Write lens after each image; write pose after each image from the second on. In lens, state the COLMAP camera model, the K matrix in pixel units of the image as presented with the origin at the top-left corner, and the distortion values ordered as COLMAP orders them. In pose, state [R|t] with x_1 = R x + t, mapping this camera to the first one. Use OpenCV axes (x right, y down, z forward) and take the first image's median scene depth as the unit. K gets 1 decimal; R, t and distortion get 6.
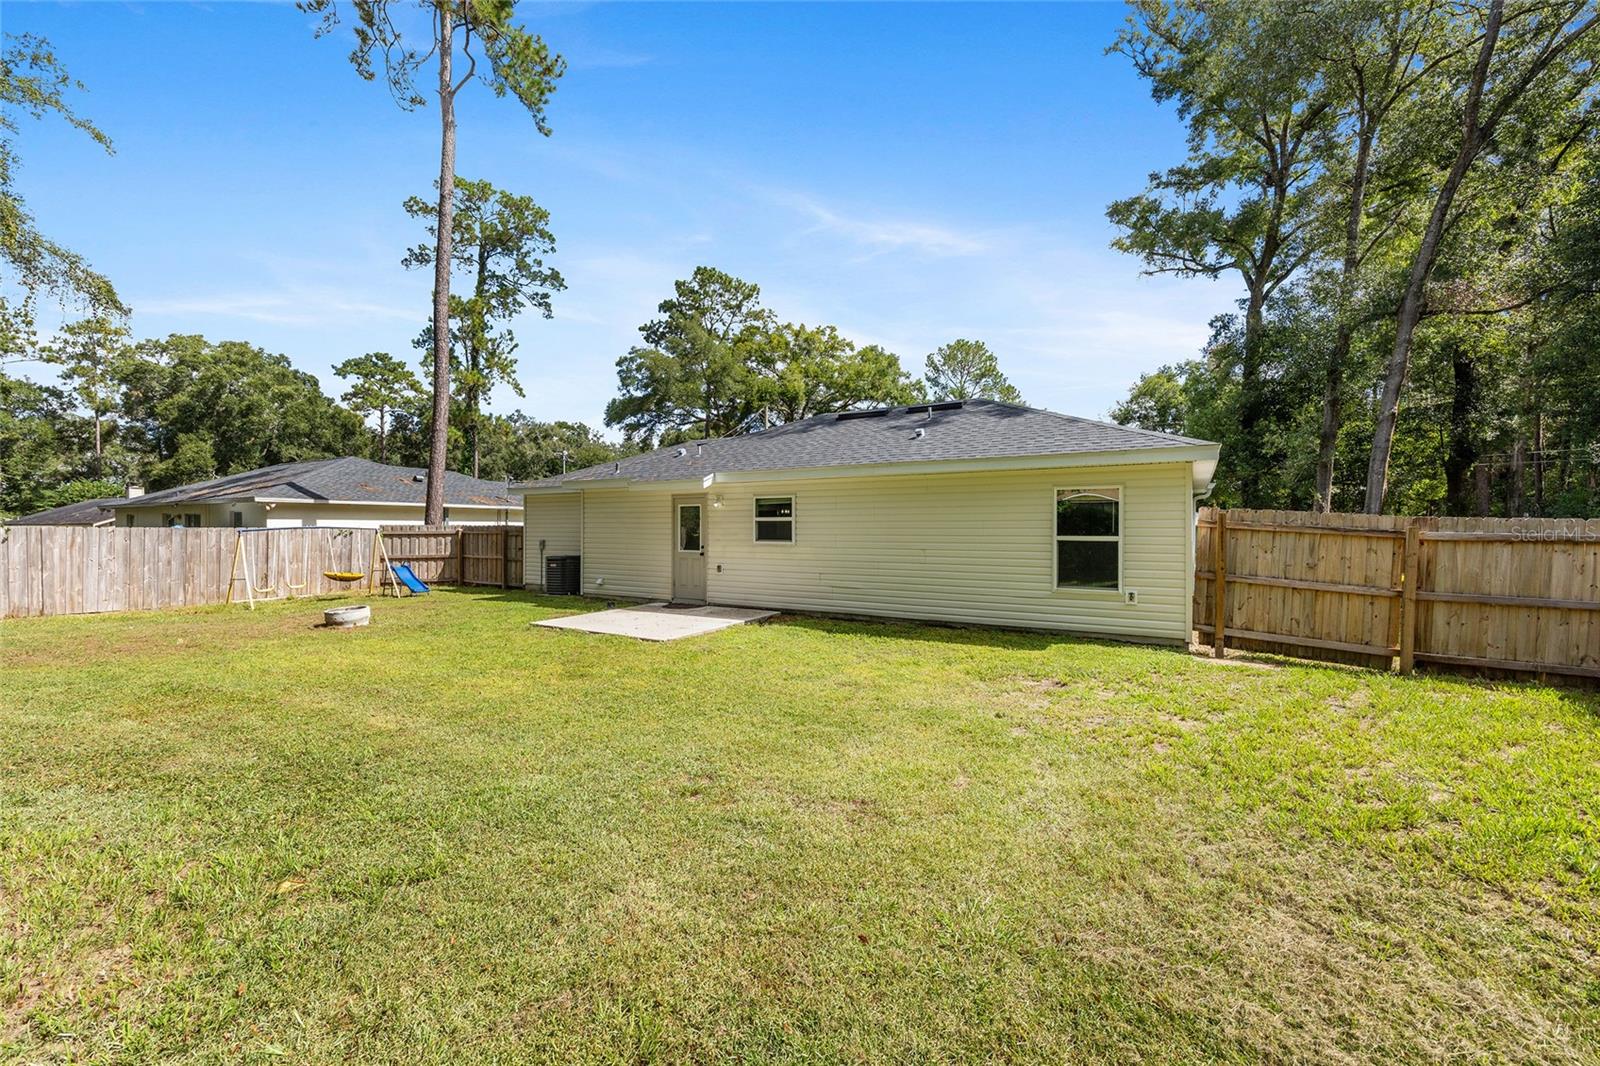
lens RADIAL K [[642.2, 0, 801.0], [0, 642.2, 527.9], [0, 0, 1]] dist [0.001798, -0.000645]
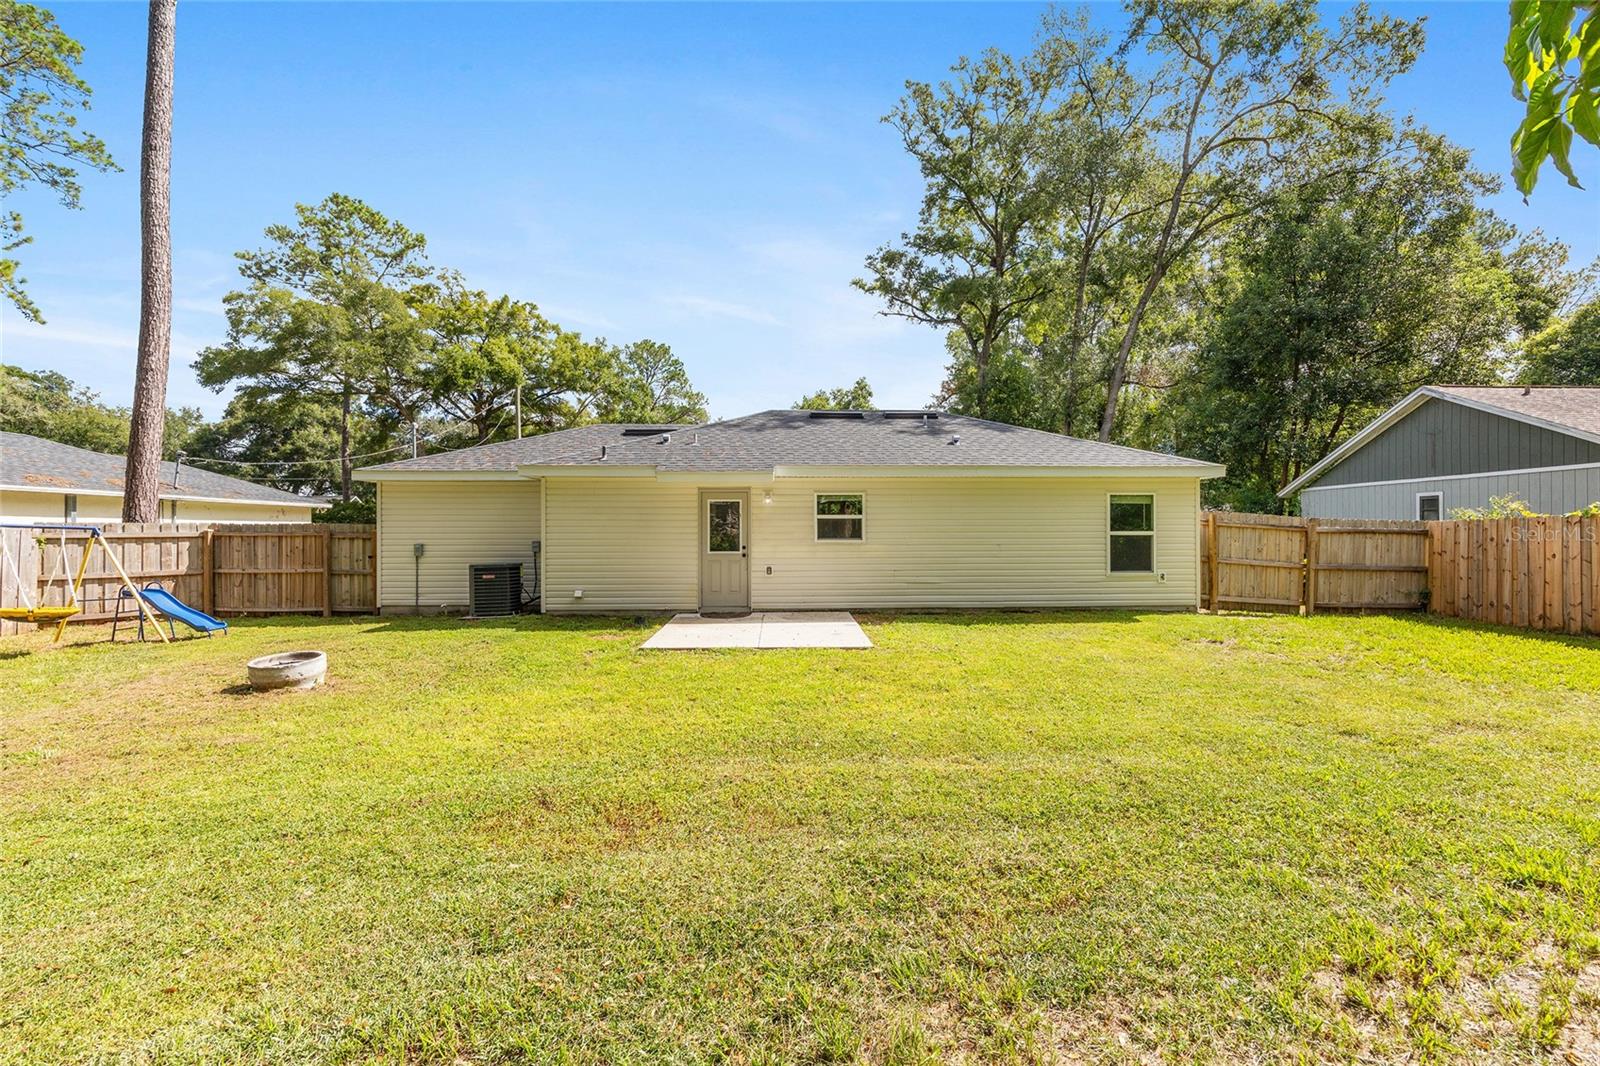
lens RADIAL K [[642.2, 0, 801.3], [0, 642.2, 533.1], [0, 0, 1]] dist [0.001798, -0.000645]
pose [[0.835961, -0.005579, 0.548760, -0.508690], [0.002827, 0.999979, 0.005860, 0.004109], [-0.548781, -0.003348, 0.835959, 0.182074]]
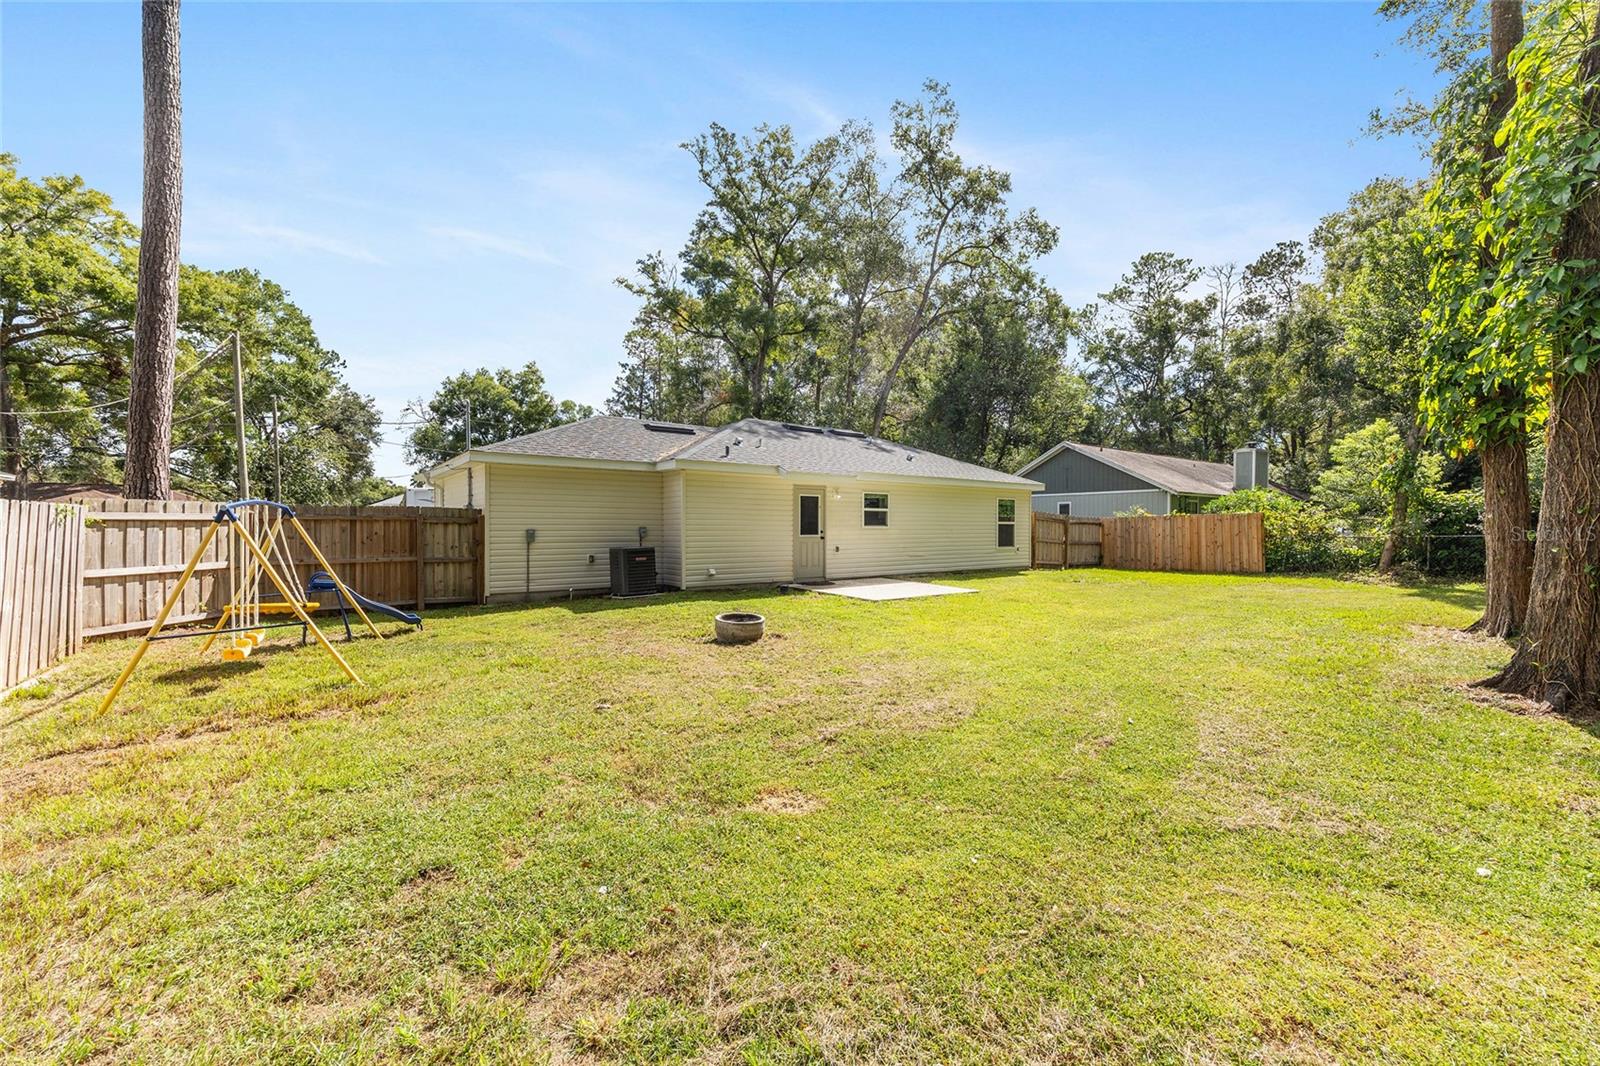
lens RADIAL K [[642.2, 0, 795.9], [0, 642.2, 534.8], [0, 0, 1]] dist [0.001798, -0.000645]
pose [[0.374629, -0.015283, 0.927049, -1.103118], [-0.004675, 0.999820, 0.018372, 0.012146], [-0.927163, -0.011217, 0.374490, 0.533508]]
